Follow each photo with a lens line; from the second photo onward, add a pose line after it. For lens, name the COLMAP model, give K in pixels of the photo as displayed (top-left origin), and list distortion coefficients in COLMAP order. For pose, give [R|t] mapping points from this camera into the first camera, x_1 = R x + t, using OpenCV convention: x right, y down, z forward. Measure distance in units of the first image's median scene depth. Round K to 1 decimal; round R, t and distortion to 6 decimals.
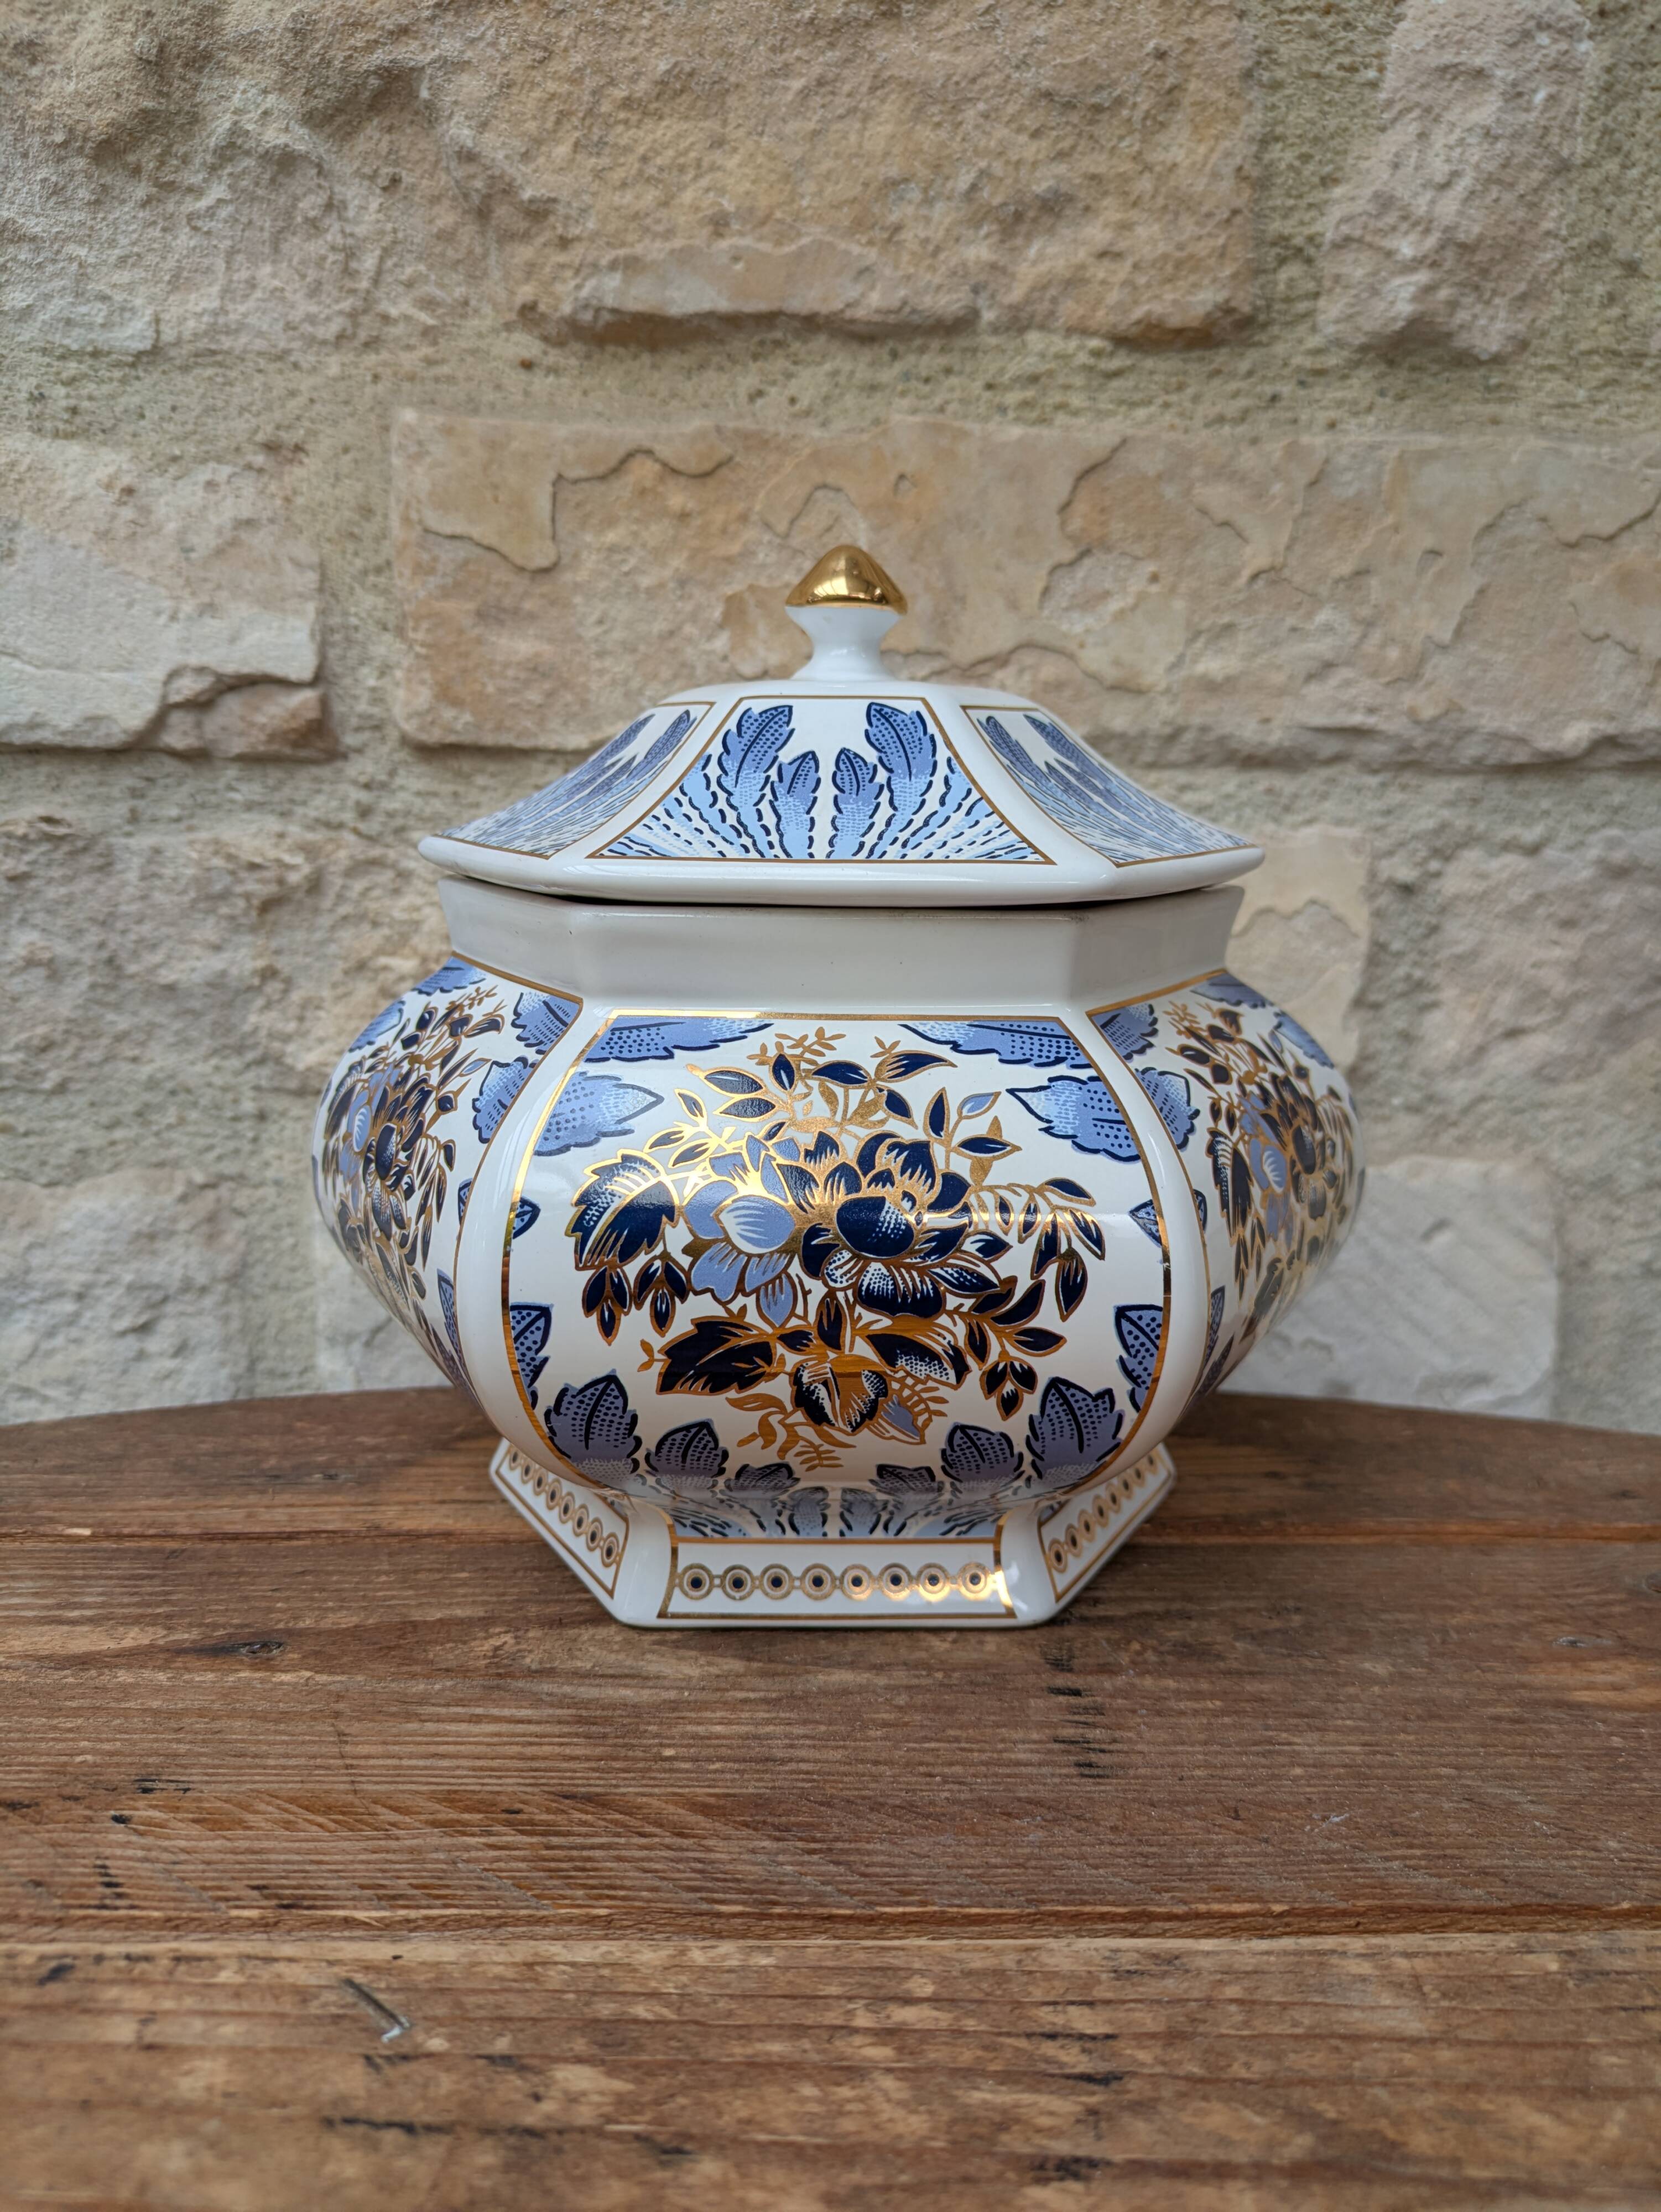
lens RADIAL K [[1668.2, 0, 838.8], [0, 1668.2, 1090.9], [0, 0, 1]] dist [0.033974, -0.062169]
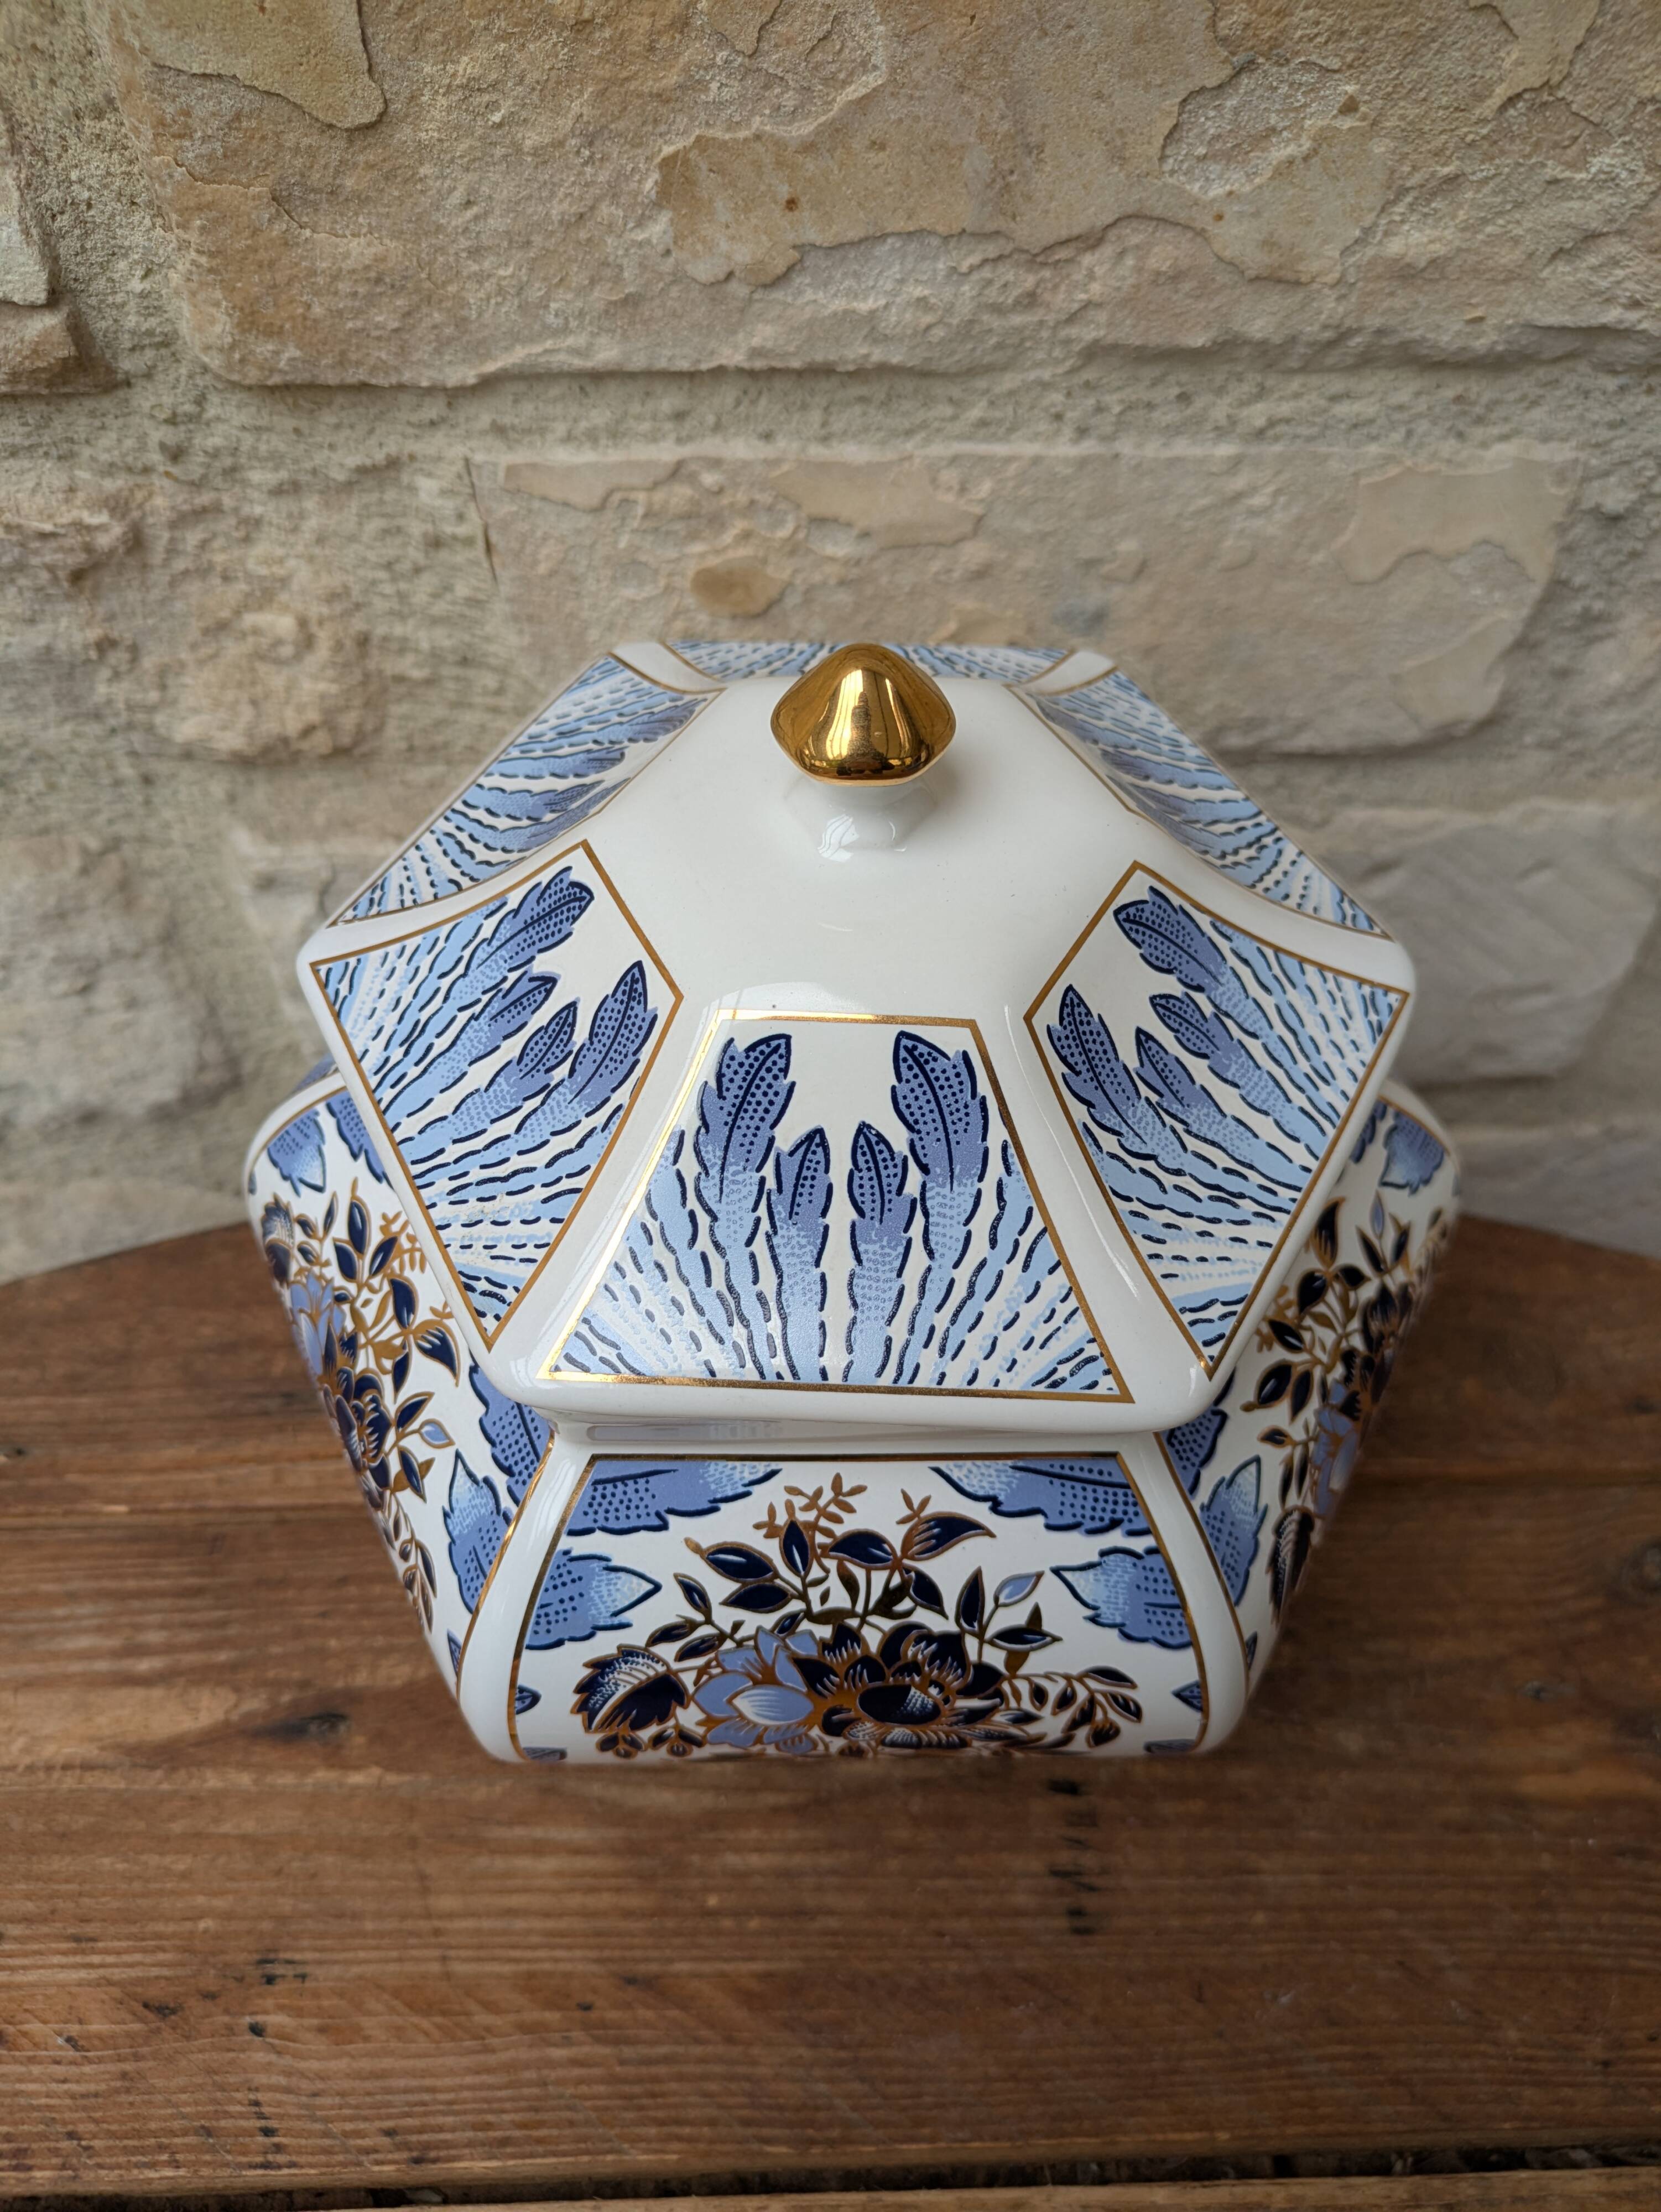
lens RADIAL K [[1689.1, 0, 837.6], [0, 1689.1, 1112.1], [0, 0, 1]] dist [0.036618, -0.078649]
pose [[0.999931, -0.011316, -0.003248, -0.006161], [0.010610, 0.746724, 0.665050, -0.776147], [-0.005100, -0.665038, 0.746792, 0.494023]]
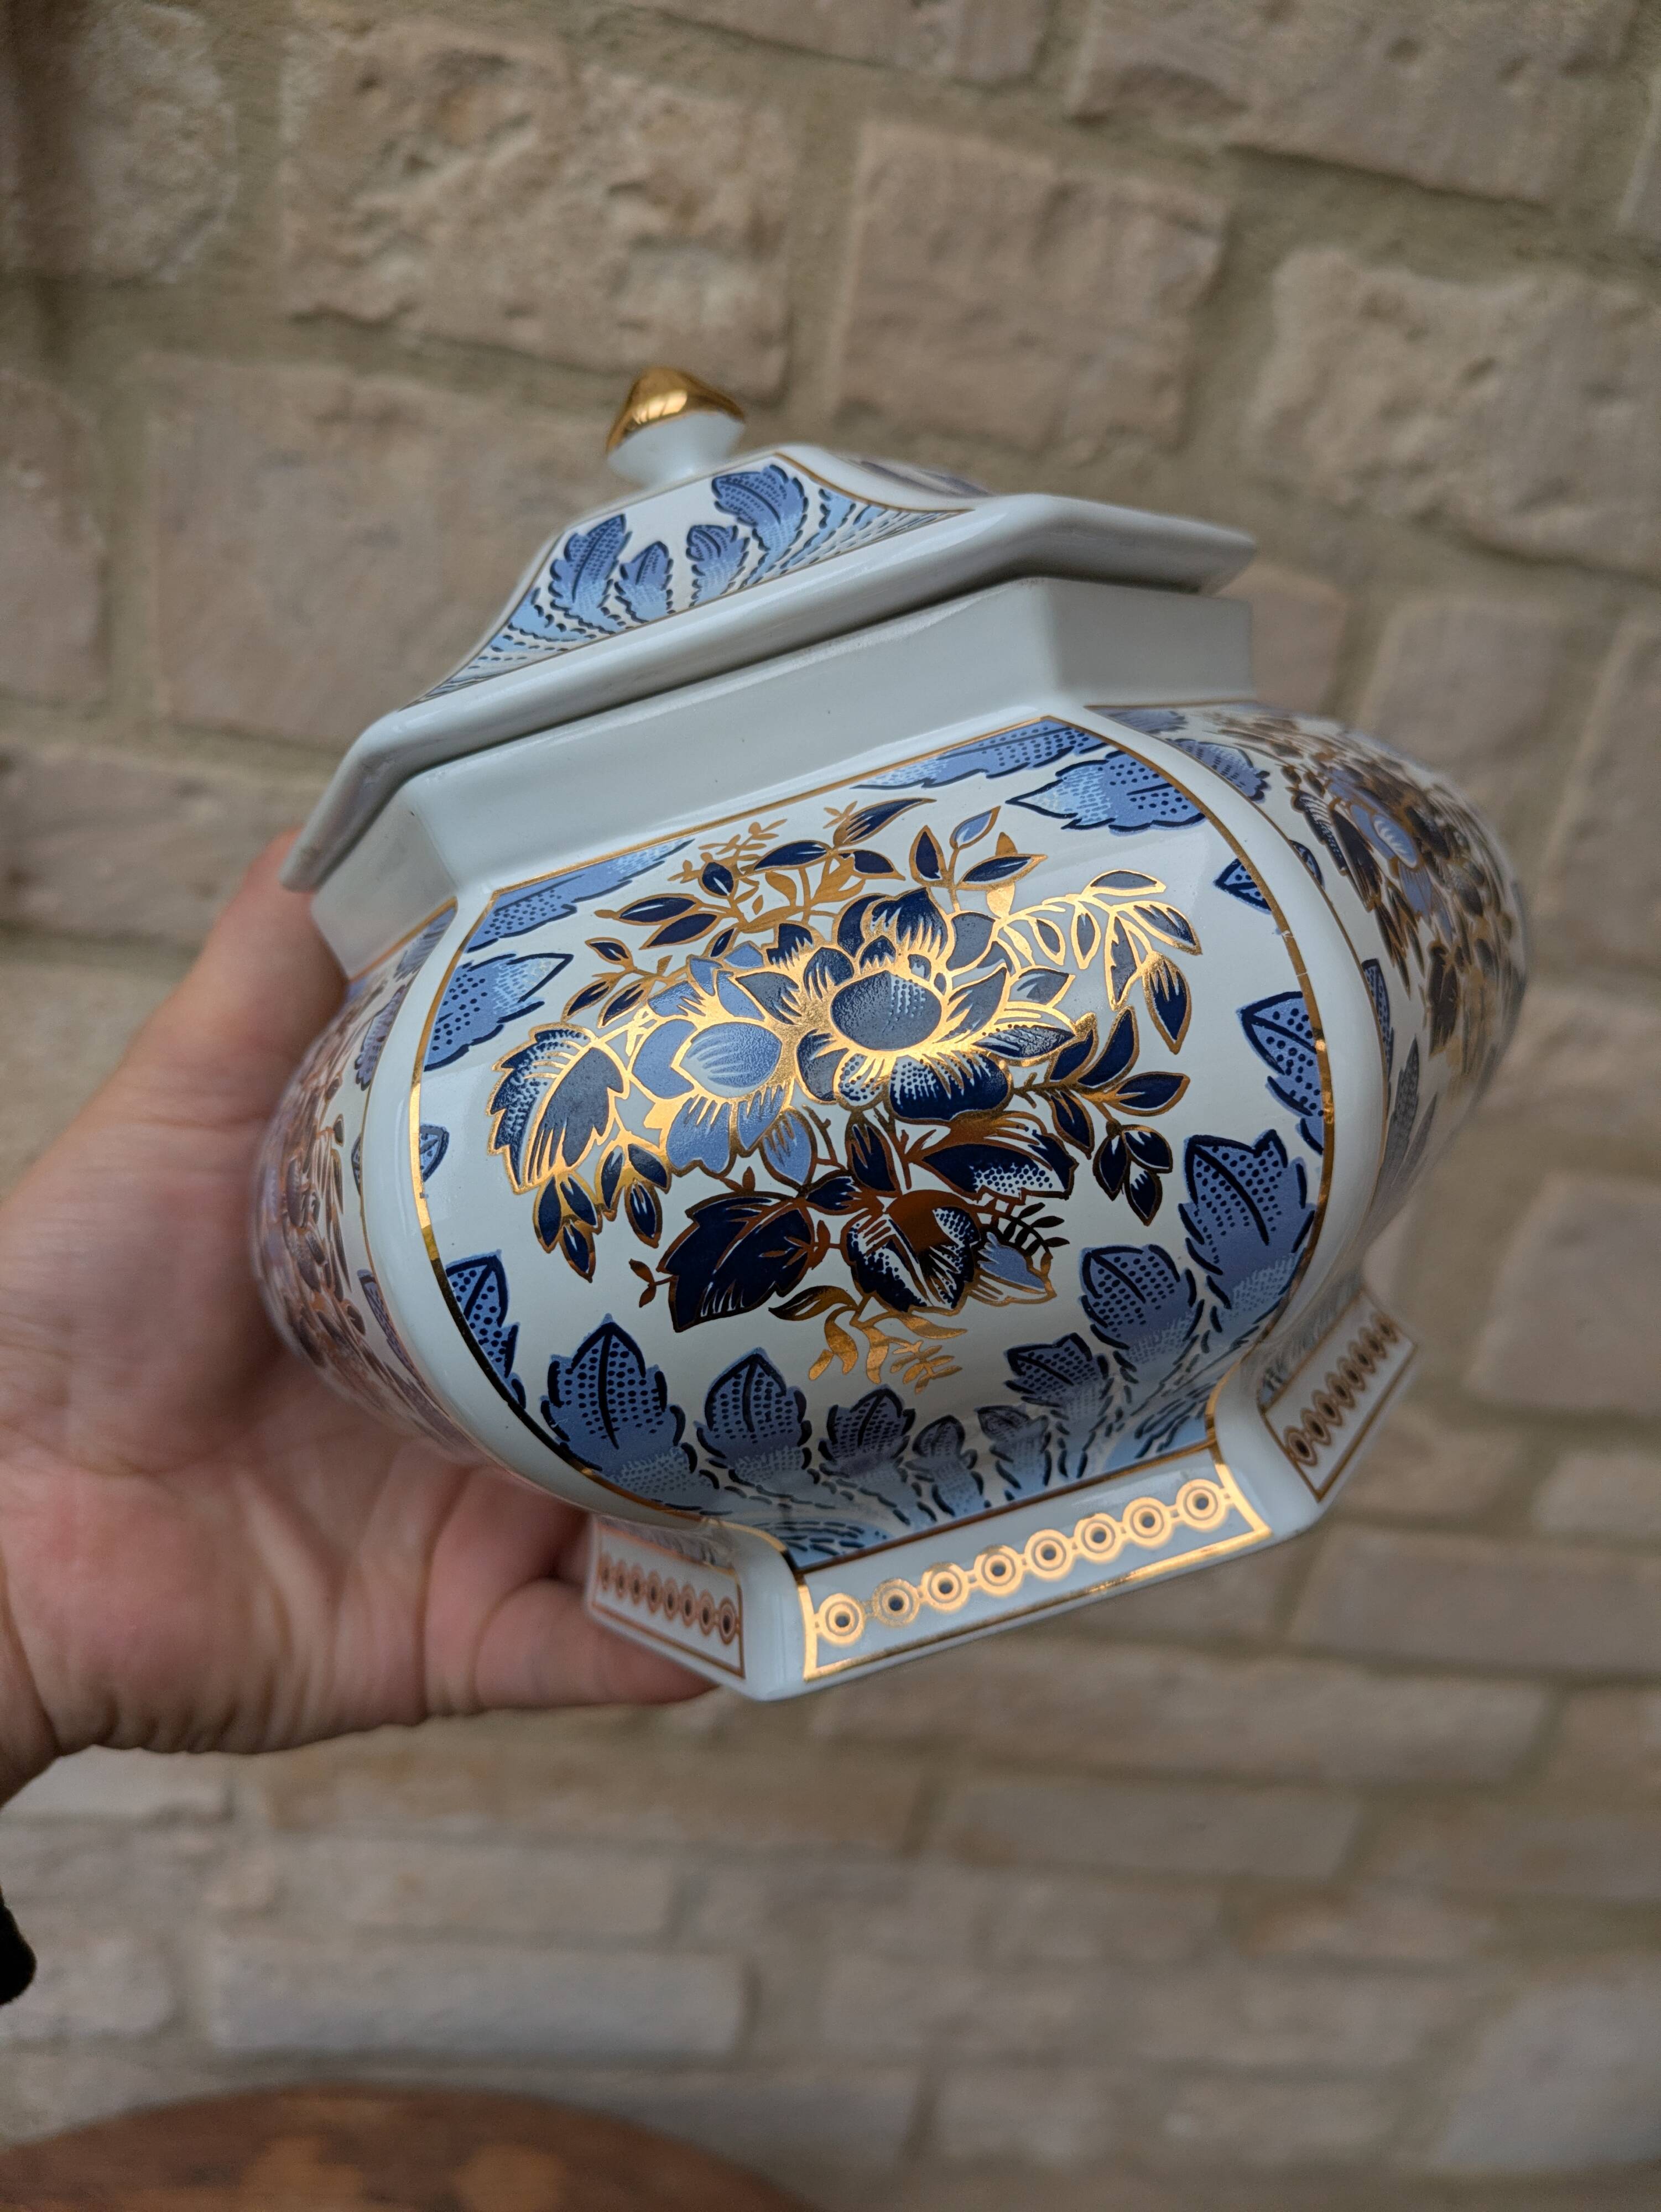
lens RADIAL K [[1708.5, 0, 880.1], [0, 1708.5, 1114.7], [0, 0, 1]] dist [-0.000298, -0.002300]
pose [[0.949479, -0.312377, -0.030178, 0.026615], [0.305743, 0.942412, -0.135574, 0.217276], [0.070790, 0.119498, 0.990307, 0.258142]]
